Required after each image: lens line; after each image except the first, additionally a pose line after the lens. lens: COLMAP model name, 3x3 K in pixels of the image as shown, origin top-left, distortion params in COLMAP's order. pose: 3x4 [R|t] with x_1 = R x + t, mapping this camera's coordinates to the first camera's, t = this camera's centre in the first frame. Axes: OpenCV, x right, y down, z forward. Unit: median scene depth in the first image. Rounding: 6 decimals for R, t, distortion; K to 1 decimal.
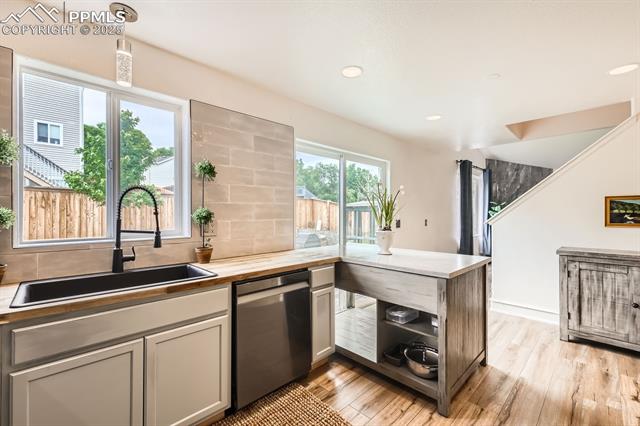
lens RADIAL K [[273.5, 0, 306.1], [0, 273.5, 217.3], [0, 0, 1]] dist [0.009083, -0.000578]
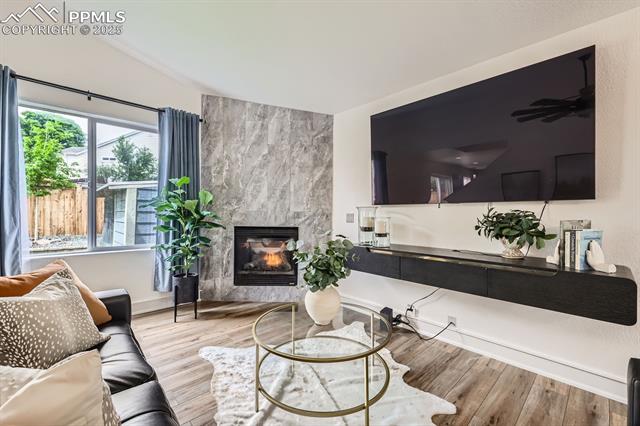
lens RADIAL K [[273.5, 0, 320.9], [0, 273.5, 214.3], [0, 0, 1]] dist [0.009083, -0.000578]
pose [[0.999457, 0.007857, -0.032007, 0.889782], [-0.007704, 0.999958, 0.004893, 0.000852], [0.032044, -0.004644, 0.999476, 0.506186]]
